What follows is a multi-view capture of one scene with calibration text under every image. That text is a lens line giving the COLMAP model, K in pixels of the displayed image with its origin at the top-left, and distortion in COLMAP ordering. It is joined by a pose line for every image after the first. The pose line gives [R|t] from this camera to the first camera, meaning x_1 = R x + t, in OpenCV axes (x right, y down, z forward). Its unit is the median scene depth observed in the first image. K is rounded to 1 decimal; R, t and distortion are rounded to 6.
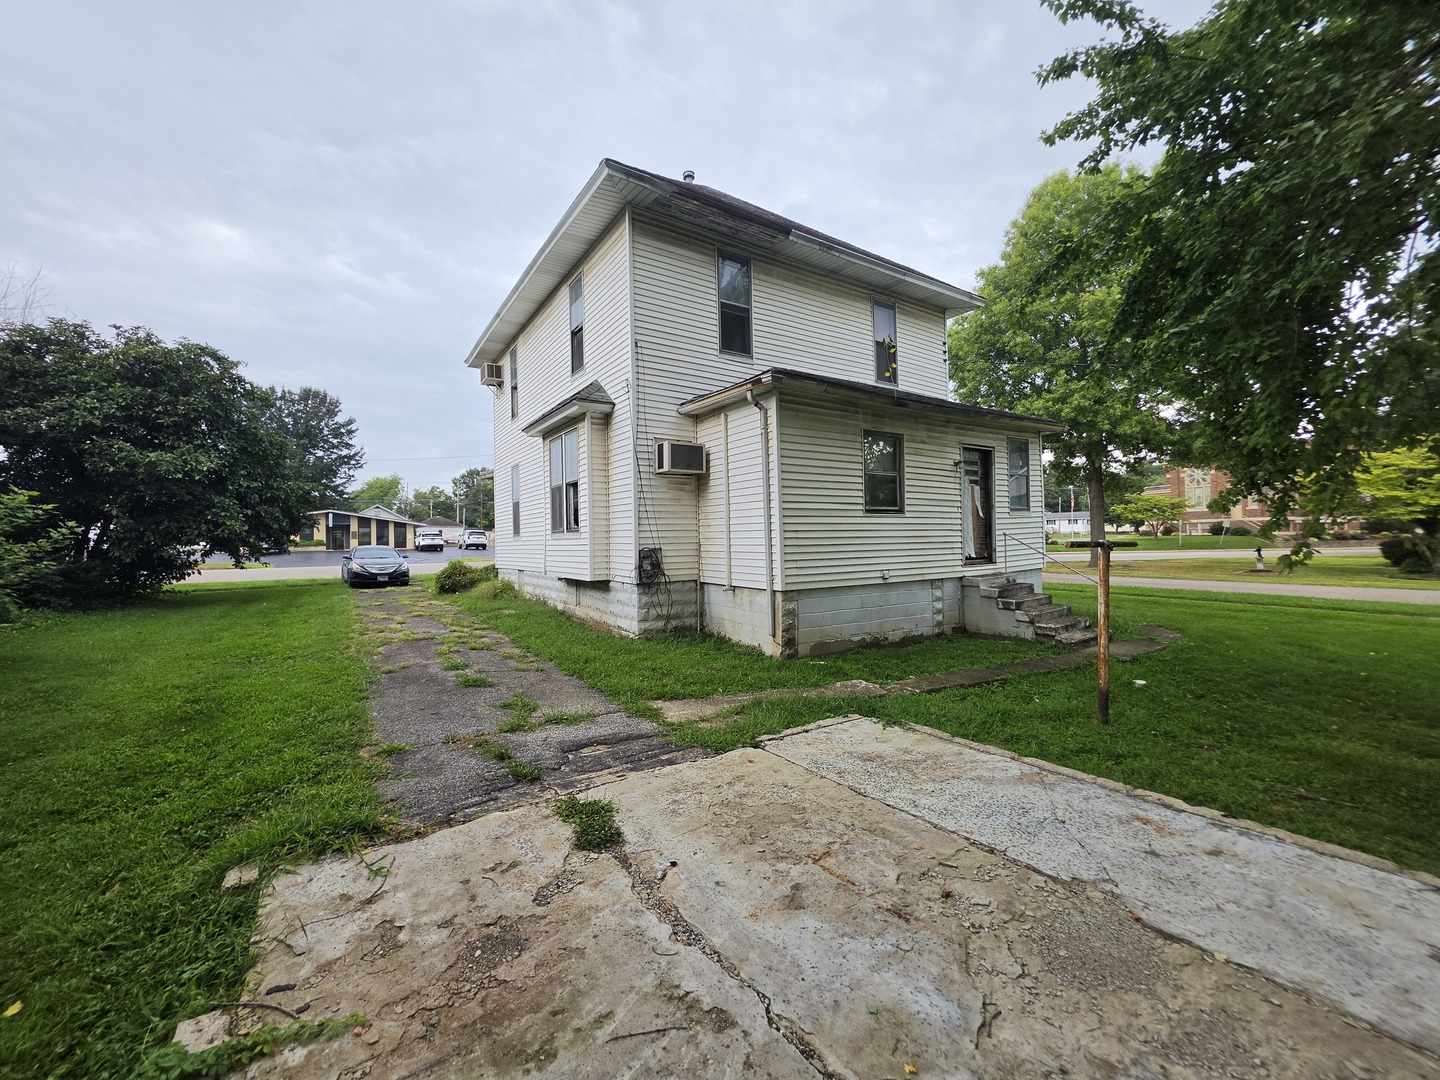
lens RADIAL K [[576.2, 0, 721.0], [0, 576.2, 541.0], [0, 0, 1]] dist [-0.000588, -0.000066]
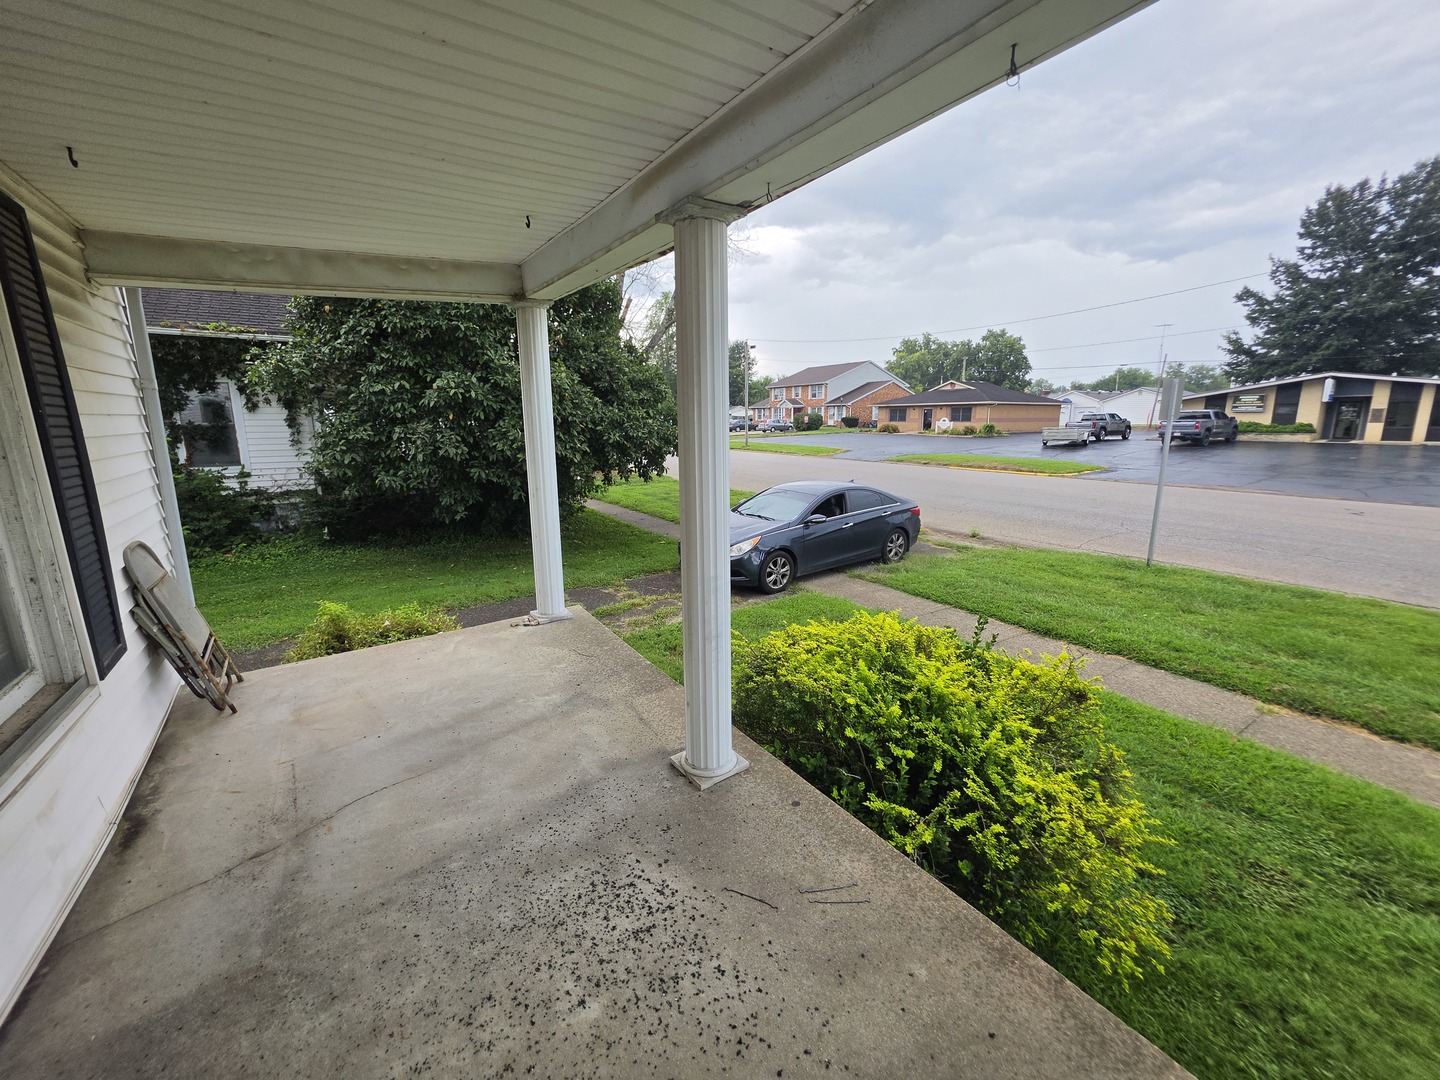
lens RADIAL K [[576.5, 0, 720.0], [0, 576.5, 540.0], [0, 0, 1]] dist [-0.000907, 0.000046]
pose [[-0.004663, 0.220205, -0.975442, -0.397512], [0.005720, 0.975443, 0.220178, -0.146197], [0.999973, -0.004552, -0.005808, 2.660866]]
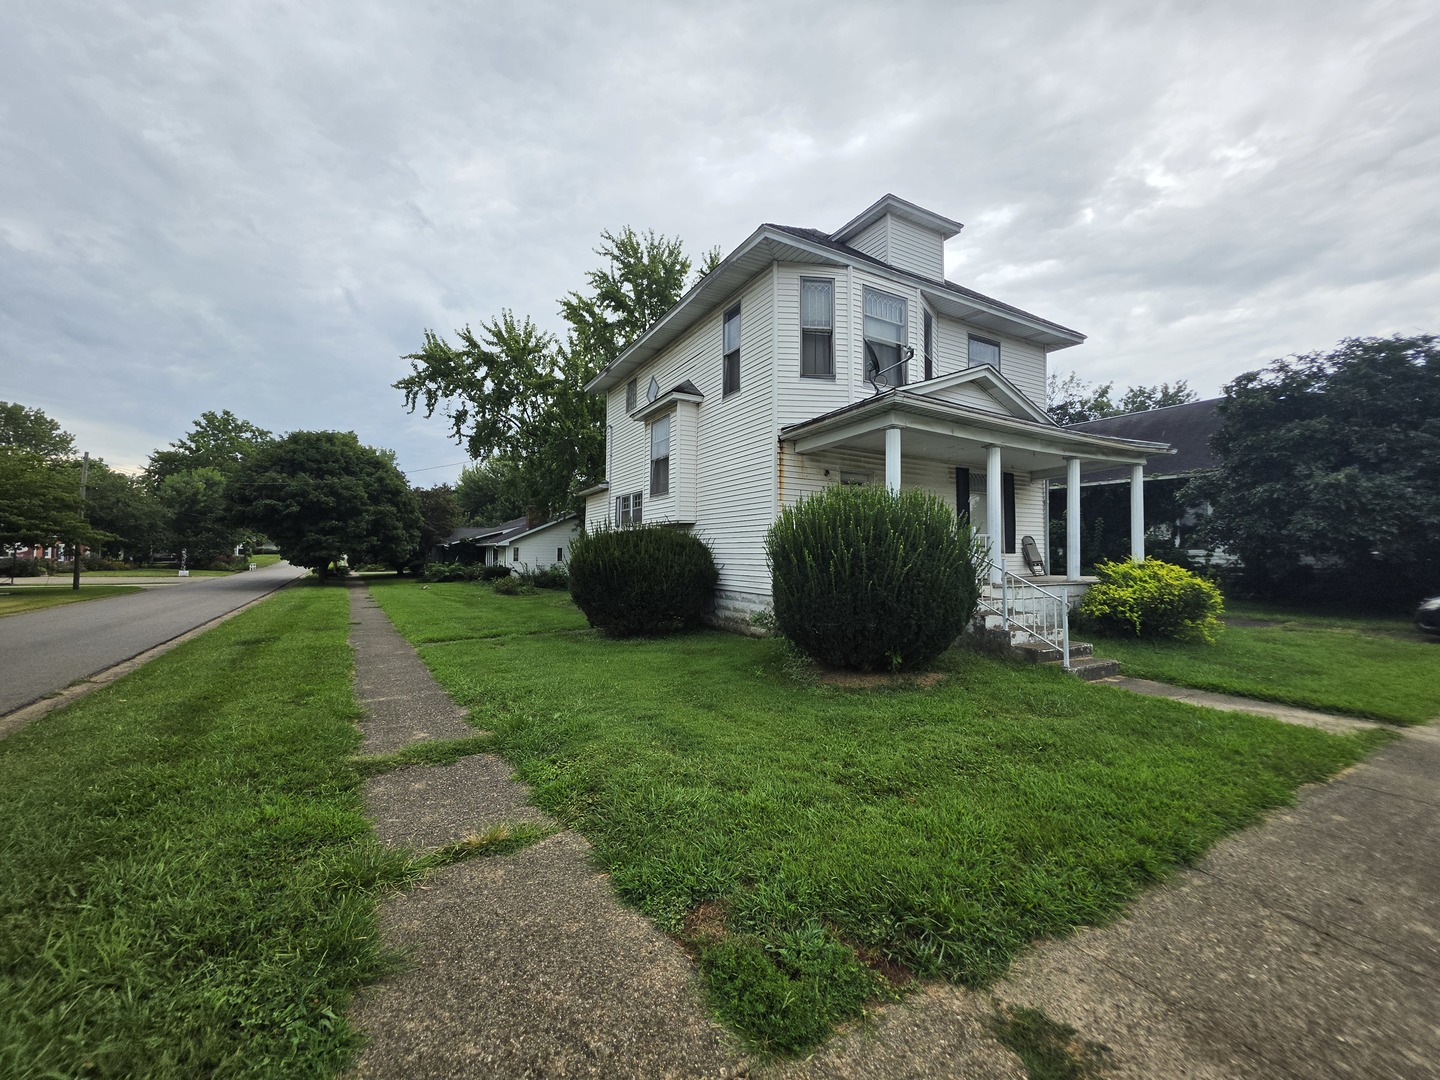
lens RADIAL K [[576.5, 0, 720.0], [0, 576.5, 540.0], [0, 0, 1]] dist [-0.000907, 0.000046]
pose [[-0.997358, 0.012011, 0.071636, -0.053022], [0.010824, 0.999798, -0.016943, -0.054554], [-0.071825, -0.016122, -0.997287, 3.782780]]
